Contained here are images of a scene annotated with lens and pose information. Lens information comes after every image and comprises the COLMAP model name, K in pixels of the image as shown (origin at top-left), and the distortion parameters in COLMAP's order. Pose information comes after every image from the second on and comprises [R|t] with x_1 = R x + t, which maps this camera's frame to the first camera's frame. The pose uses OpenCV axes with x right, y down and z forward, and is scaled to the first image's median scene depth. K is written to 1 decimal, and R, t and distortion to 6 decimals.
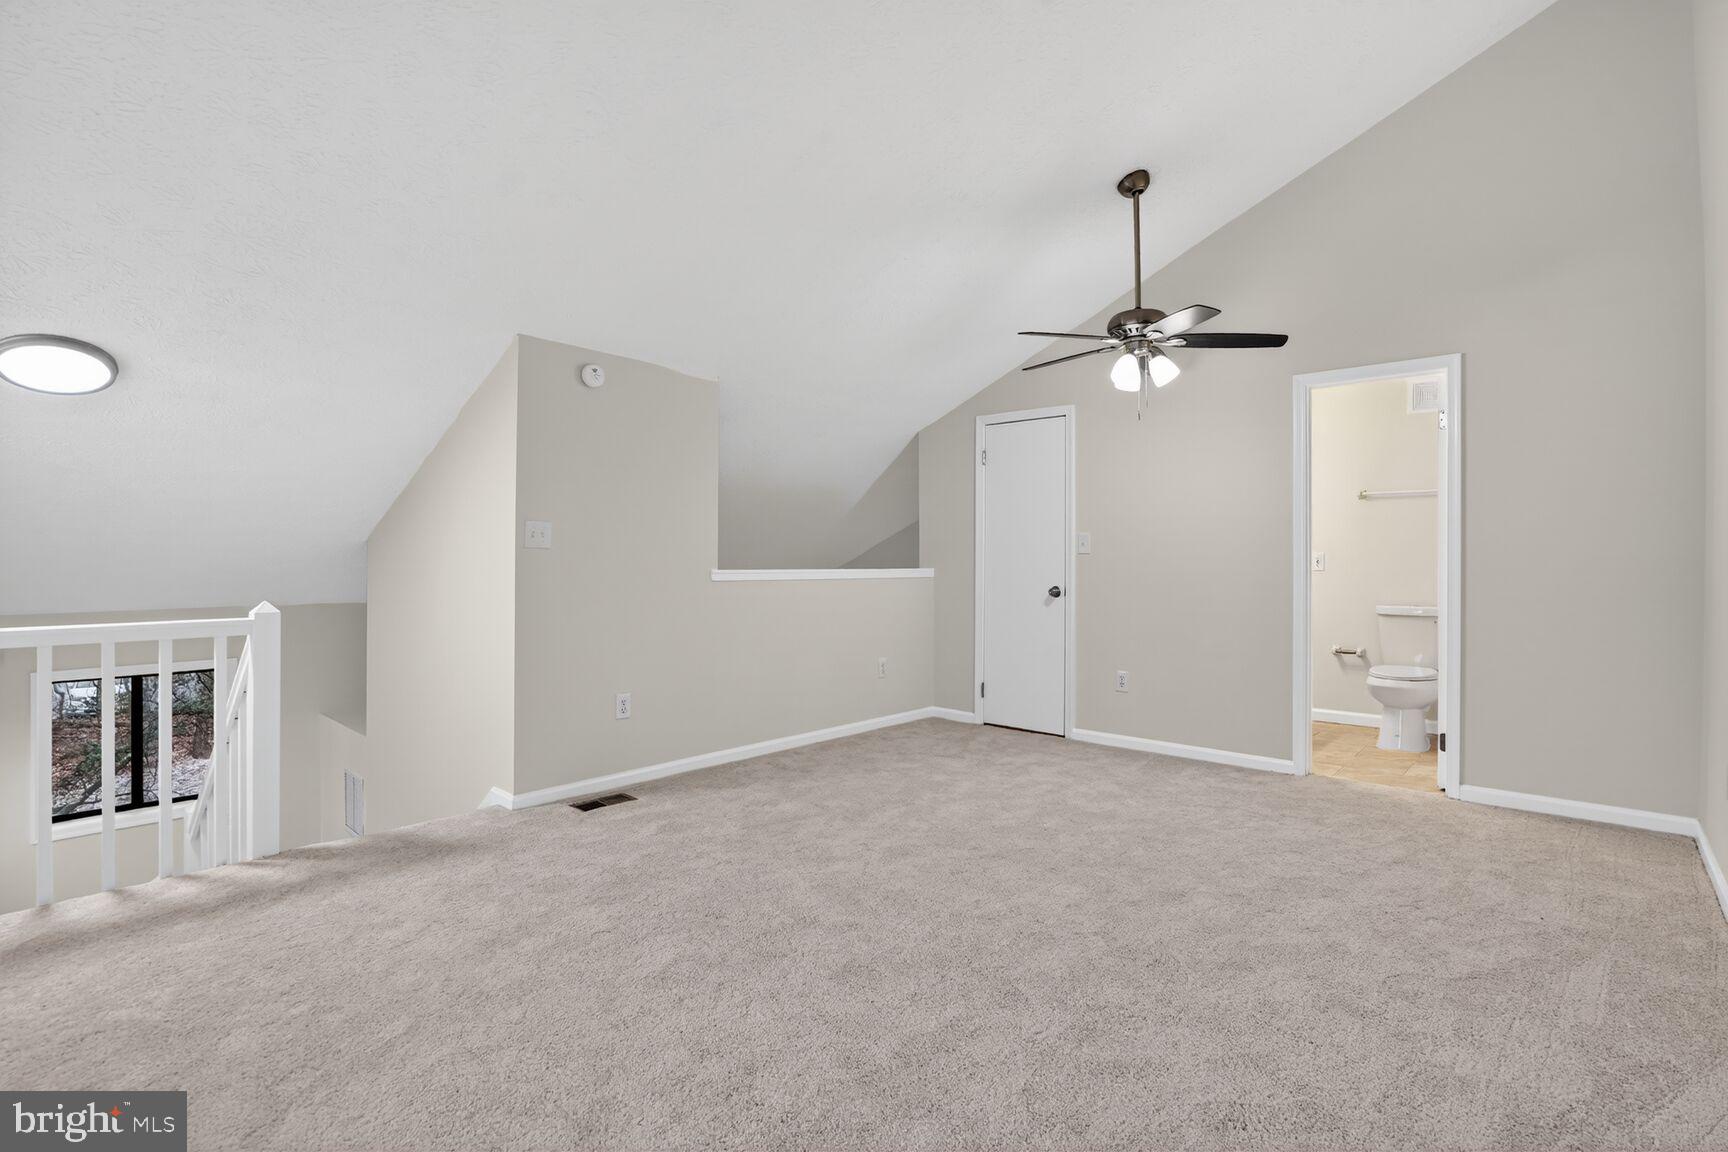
lens RADIAL K [[808.6, 0, 859.7], [0, 808.6, 563.9], [0, 0, 1]] dist [-0.036550, 0.001108]
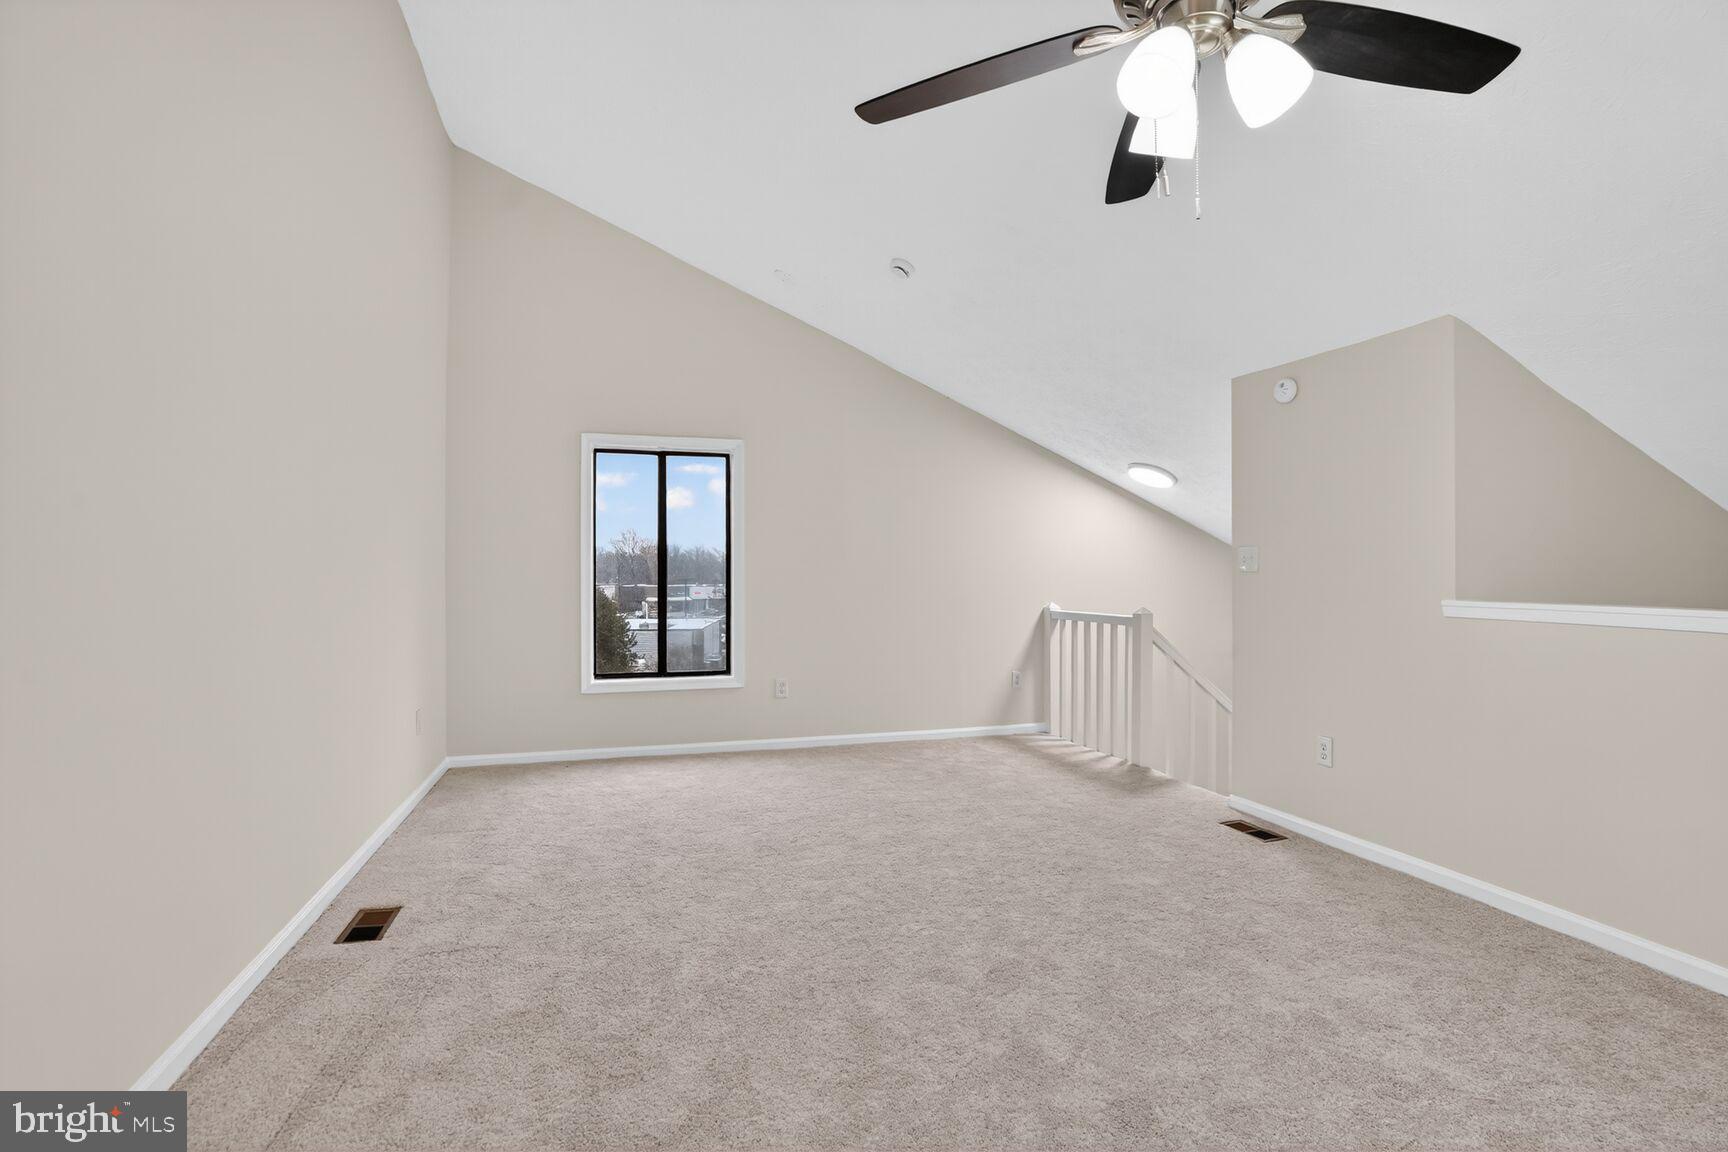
lens RADIAL K [[808.6, 0, 859.6], [0, 808.6, 573.4], [0, 0, 1]] dist [-0.036550, 0.001108]
pose [[-0.501395, 0.000761, -0.865218, 0.708460], [-0.003648, 0.999989, 0.002994, -0.017464], [0.865211, 0.004657, -0.501386, 0.993338]]
